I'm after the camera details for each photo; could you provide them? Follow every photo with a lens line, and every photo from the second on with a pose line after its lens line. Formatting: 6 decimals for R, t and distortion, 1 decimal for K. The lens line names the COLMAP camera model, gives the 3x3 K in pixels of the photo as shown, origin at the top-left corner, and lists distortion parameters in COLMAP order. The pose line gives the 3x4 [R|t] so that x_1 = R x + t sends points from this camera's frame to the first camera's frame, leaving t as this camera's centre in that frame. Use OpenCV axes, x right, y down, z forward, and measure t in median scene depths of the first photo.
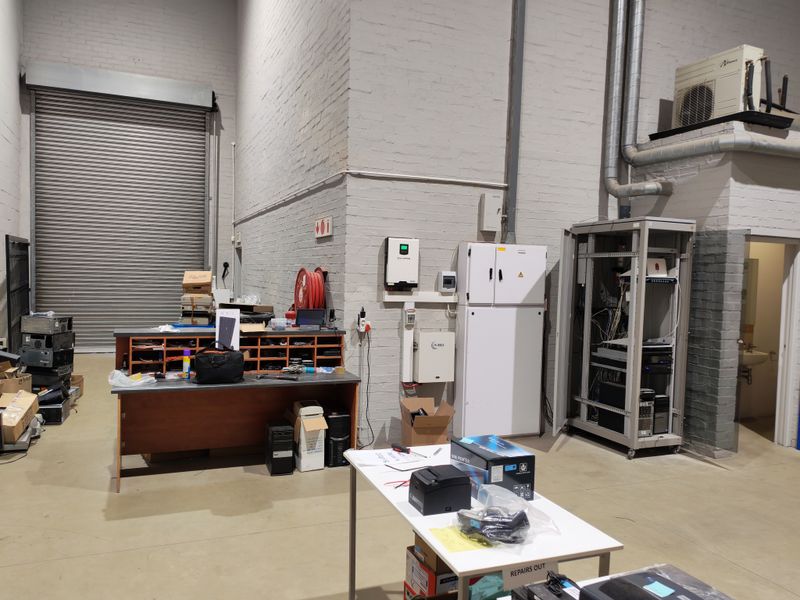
lens RADIAL K [[616.4, 0, 385.5], [0, 616.4, 303.2], [0, 0, 1]] dist [0.106306, -0.146209]
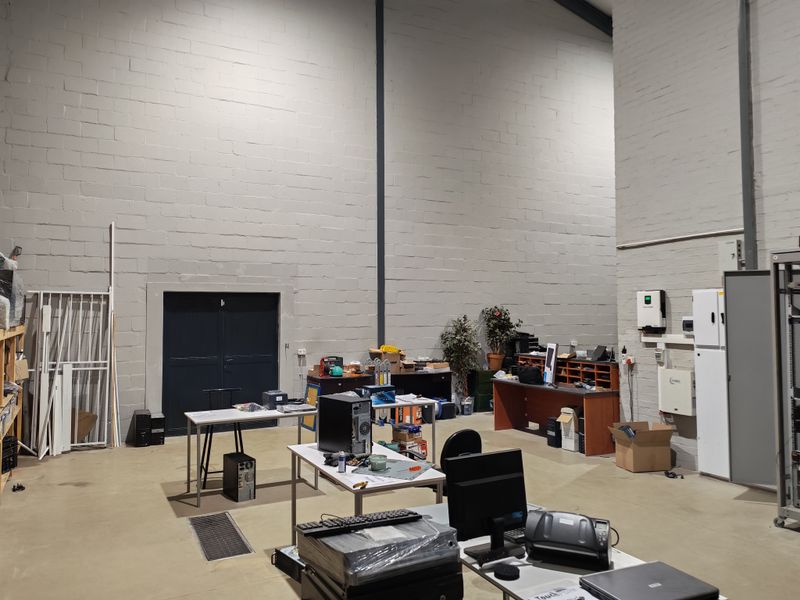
lens RADIAL K [[616.4, 0, 385.5], [0, 616.4, 303.2], [0, 0, 1]] dist [0.106306, -0.146209]
pose [[0.071042, -0.052902, -0.996069, 1.258520], [-0.048545, 0.997226, -0.056425, 0.016416], [0.996291, 0.052363, 0.068277, 0.389888]]
